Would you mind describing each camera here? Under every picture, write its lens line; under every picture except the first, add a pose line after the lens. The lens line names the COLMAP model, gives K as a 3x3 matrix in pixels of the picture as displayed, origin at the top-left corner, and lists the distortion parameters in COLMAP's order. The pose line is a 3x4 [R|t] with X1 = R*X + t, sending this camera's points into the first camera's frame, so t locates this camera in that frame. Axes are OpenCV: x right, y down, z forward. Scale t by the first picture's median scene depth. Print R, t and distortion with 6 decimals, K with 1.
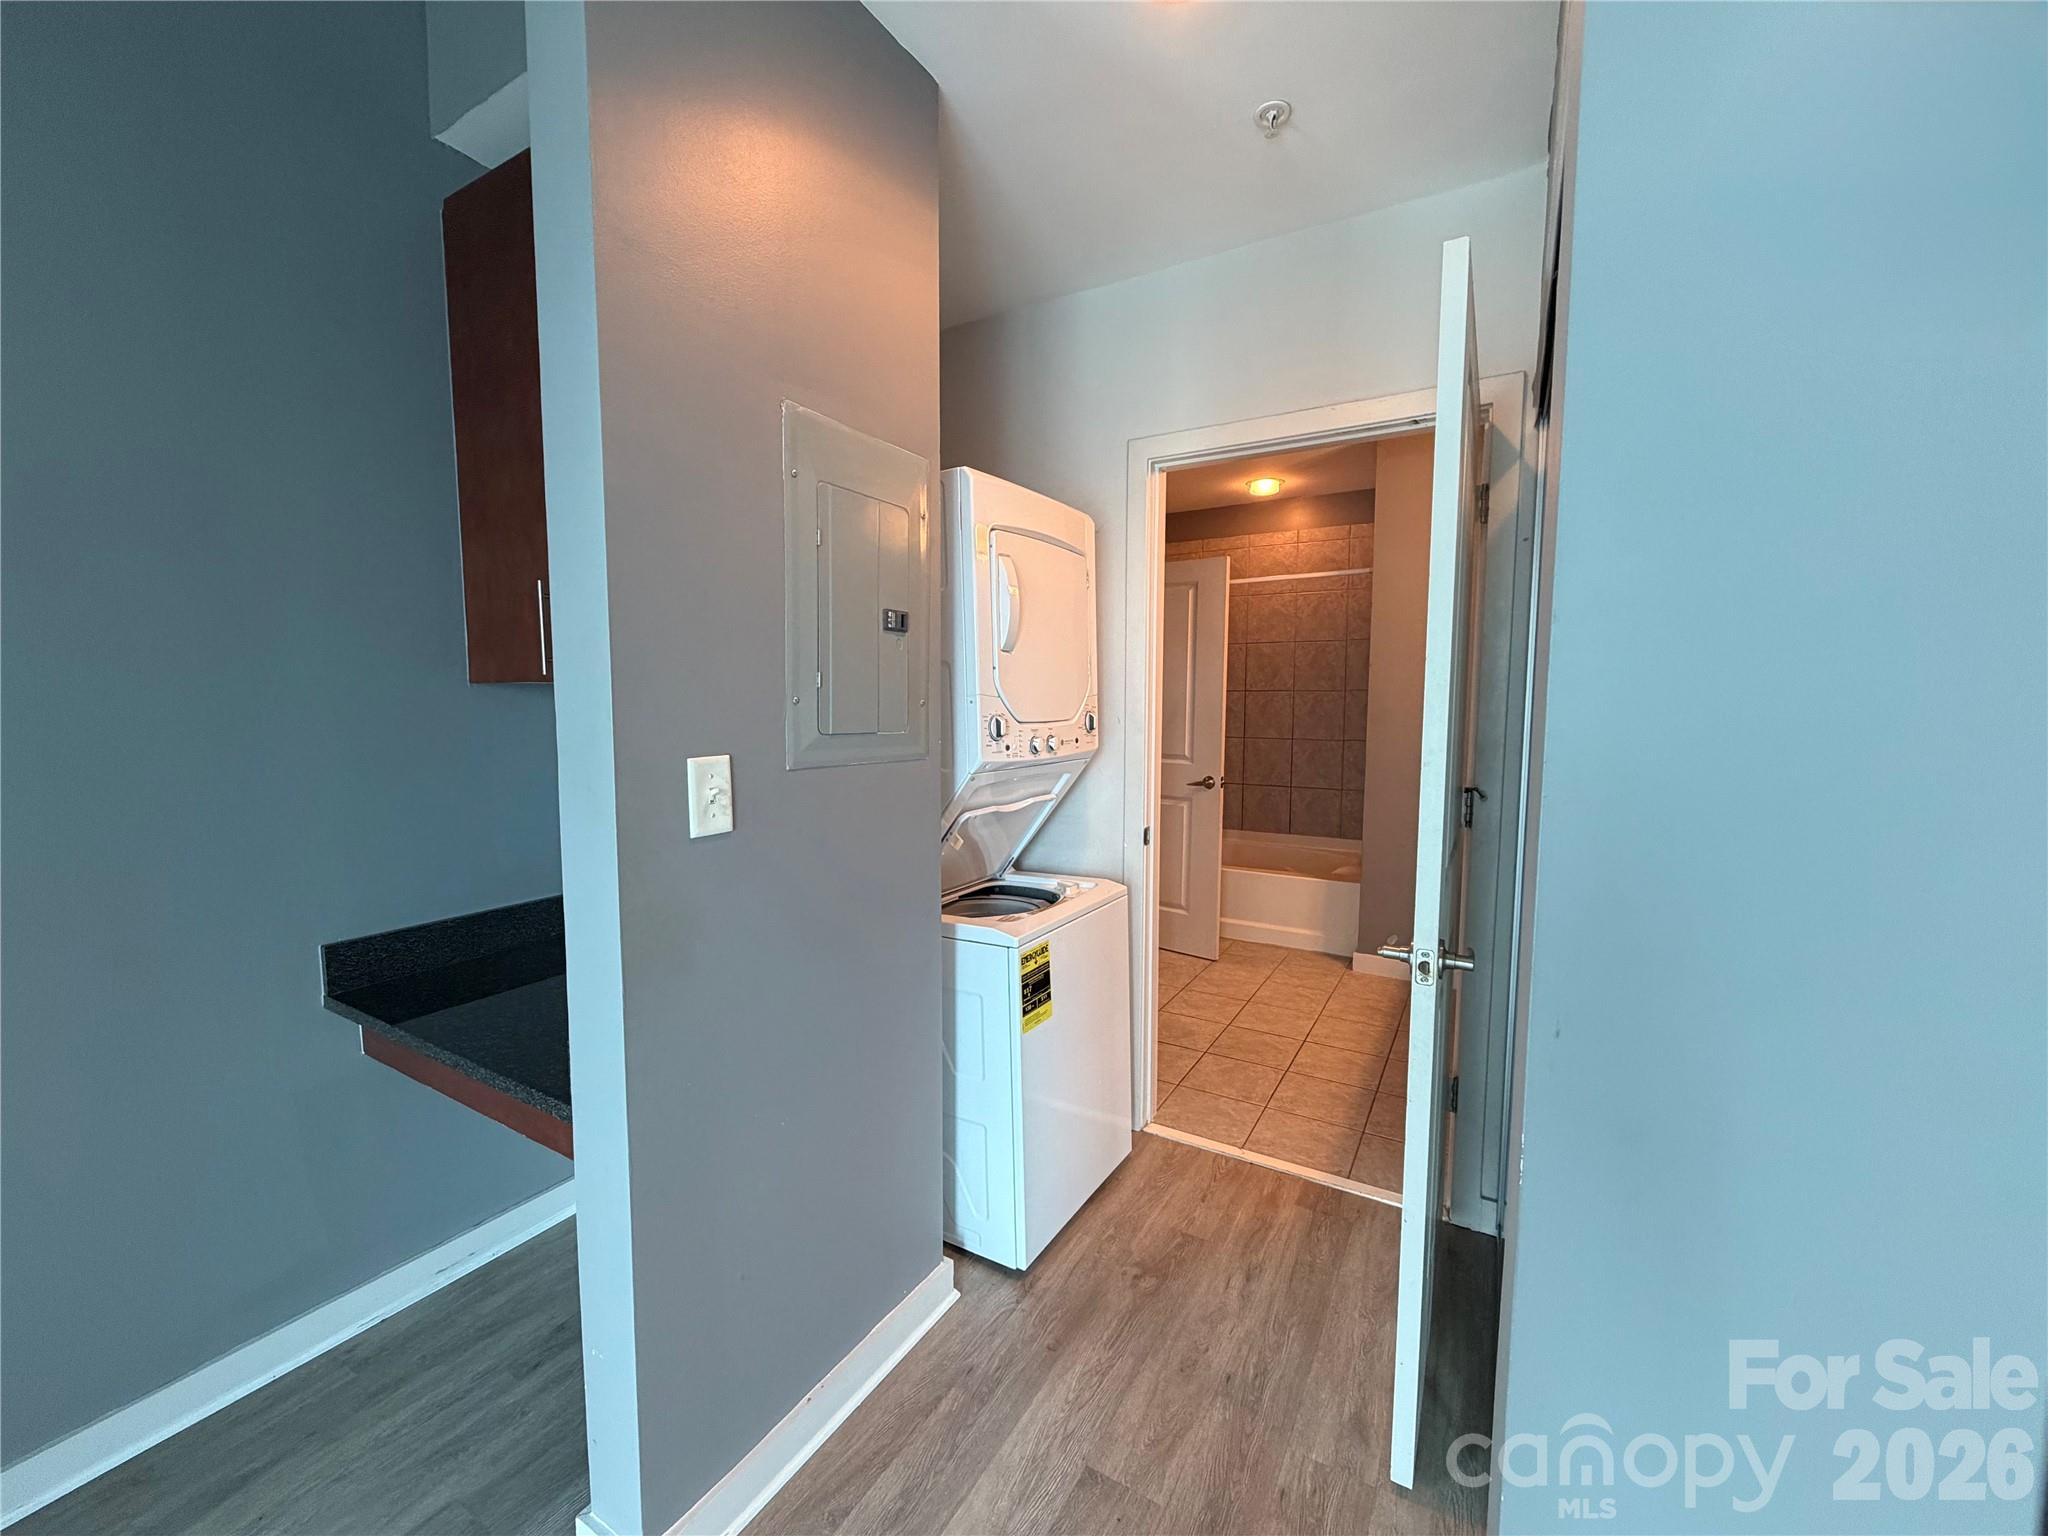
lens RADIAL K [[813.4, 0, 1021.0], [0, 813.4, 765.2], [0, 0, 1]] dist [0.000782, -0.000590]
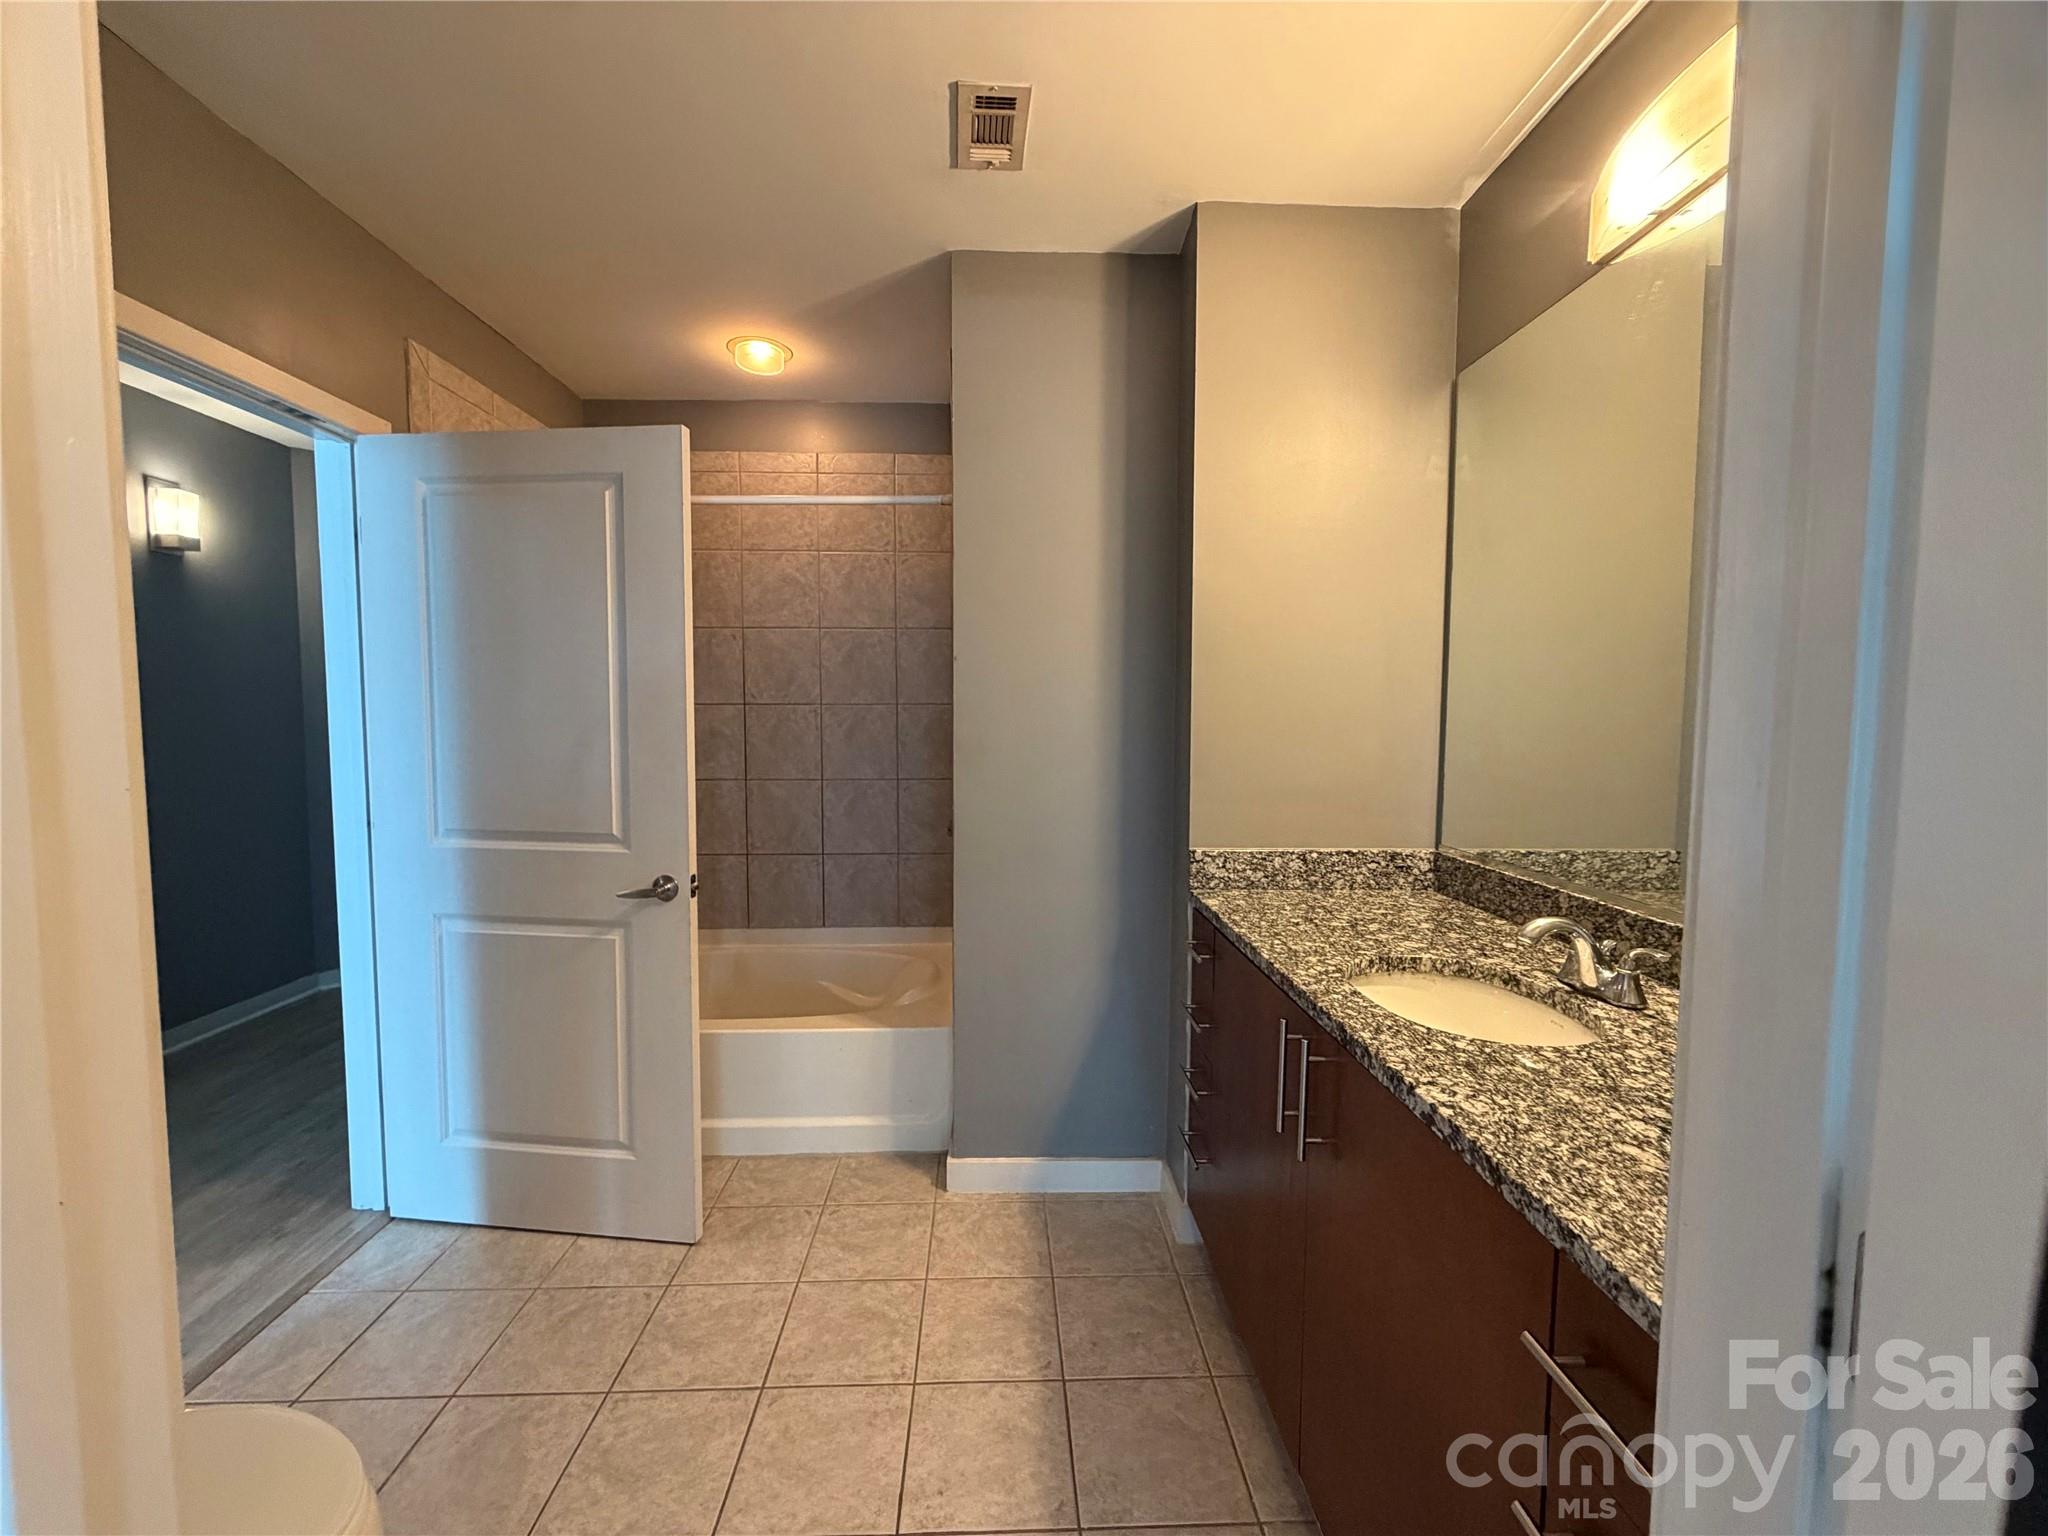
lens RADIAL K [[813.4, 0, 1021.0], [0, 813.4, 765.2], [0, 0, 1]] dist [0.000782, -0.000590]
pose [[0.839532, -0.033374, 0.542284, 0.146708], [0.045382, 0.998931, -0.008779, -0.038269], [-0.541411, 0.031980, 0.840149, 0.467335]]
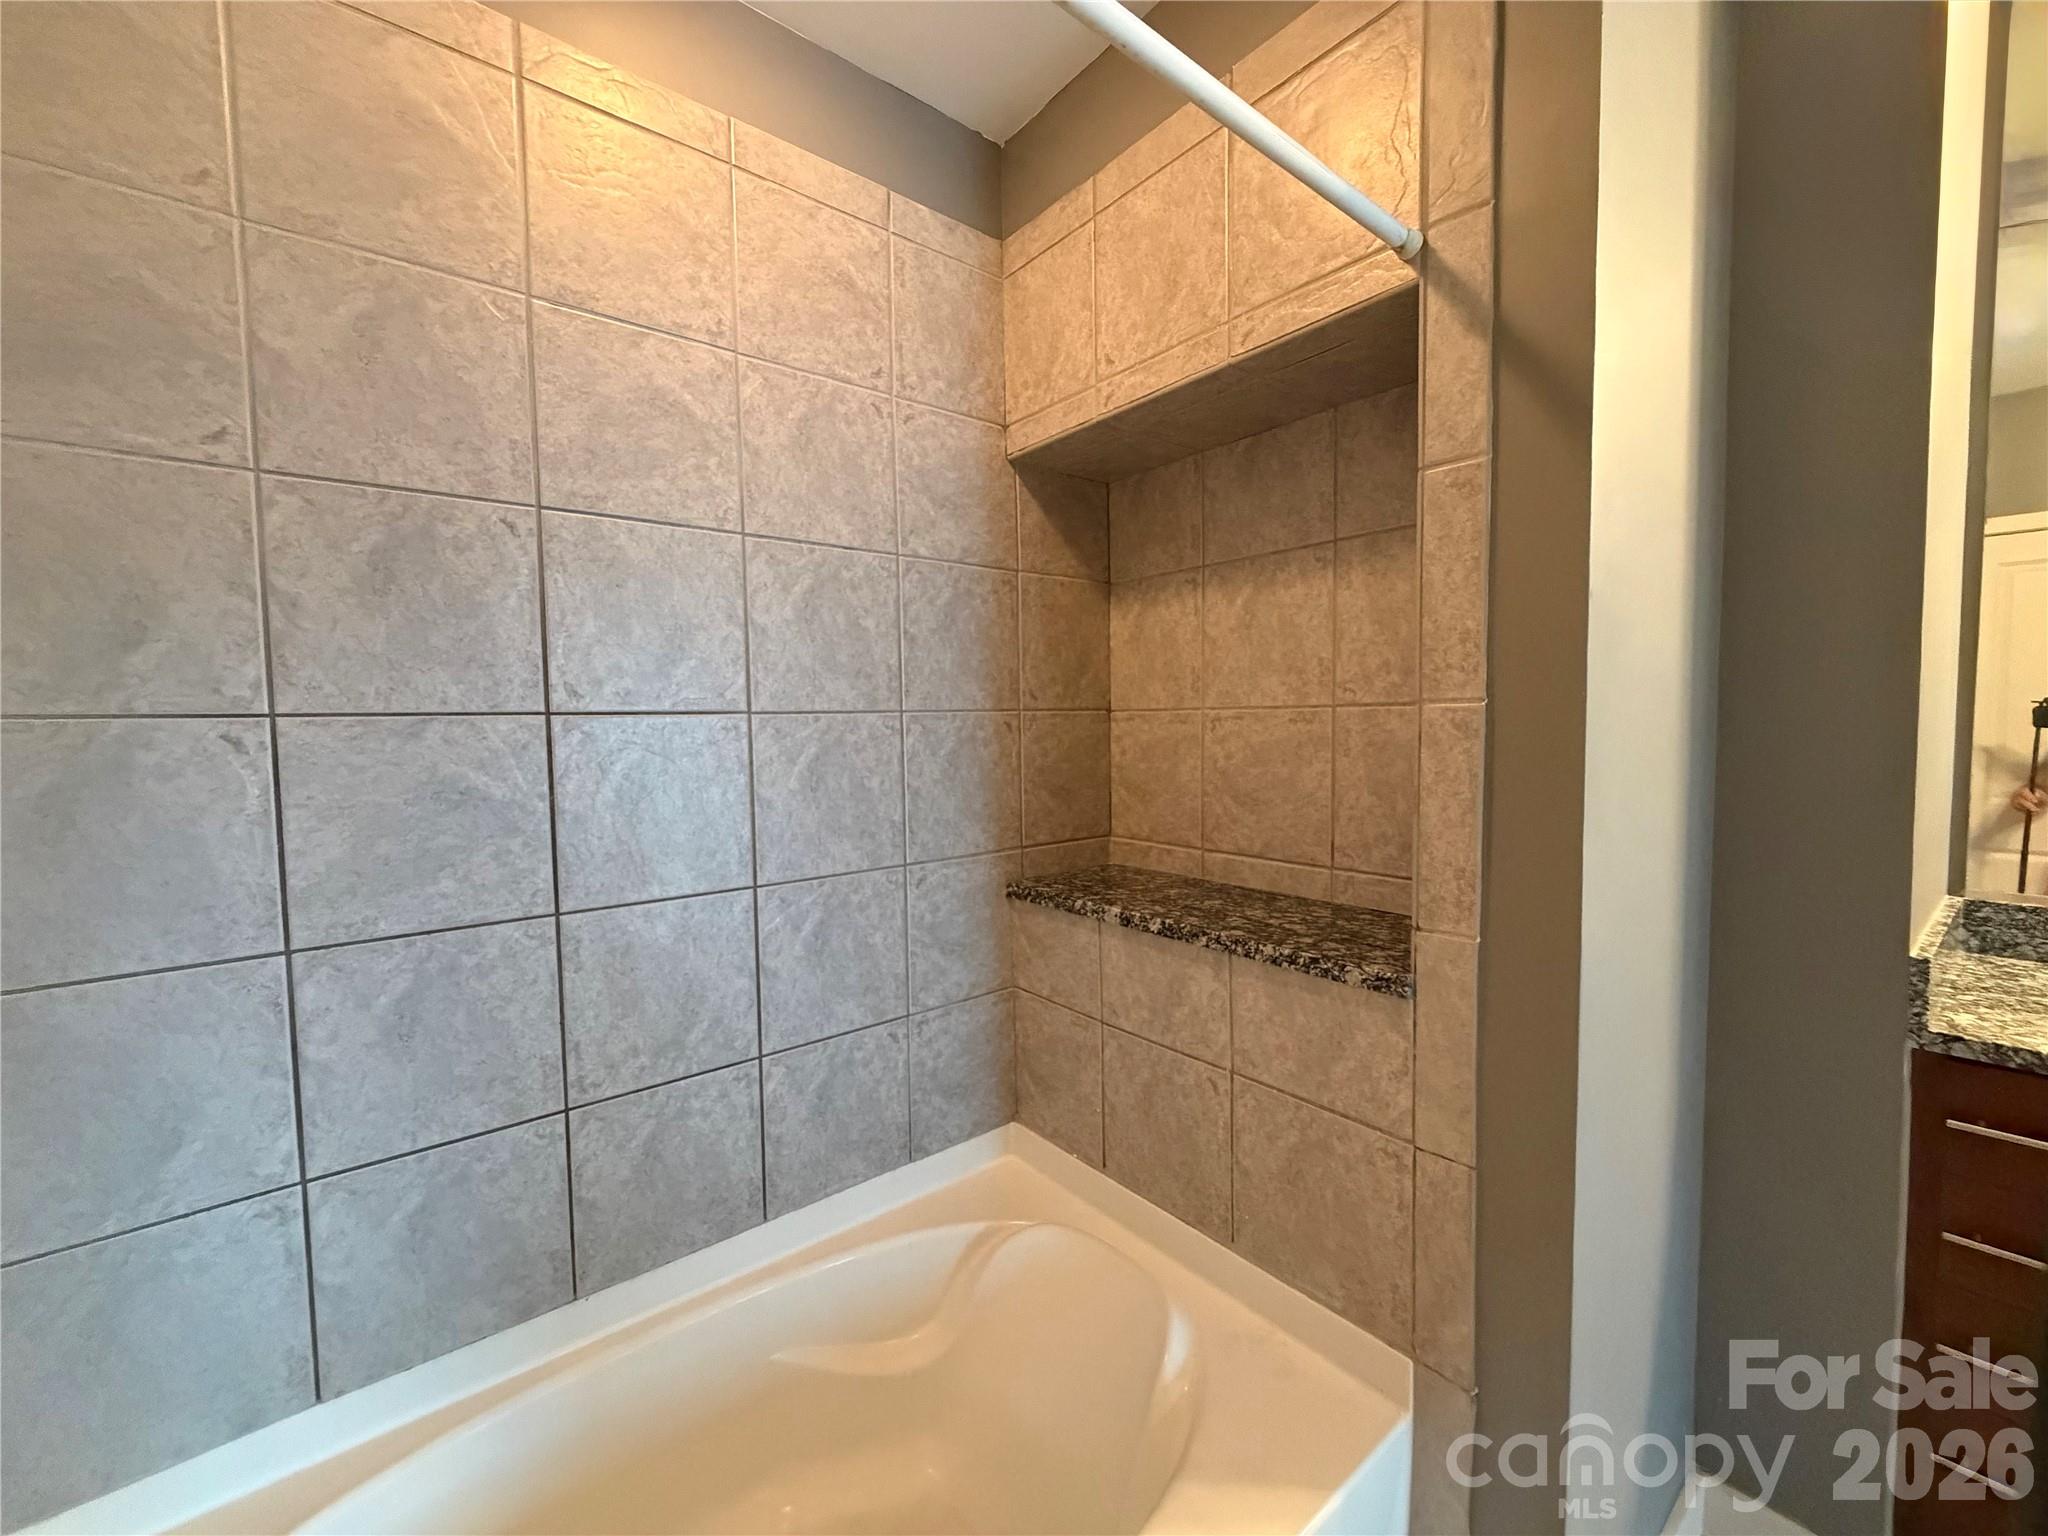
lens RADIAL K [[813.4, 0, 1021.0], [0, 813.4, 765.2], [0, 0, 1]] dist [0.000782, -0.000590]
pose [[0.347233, -0.056210, 0.936093, 0.134247], [0.095553, 0.995127, 0.024311, -0.088357], [-0.932898, 0.081005, 0.350912, 1.010073]]
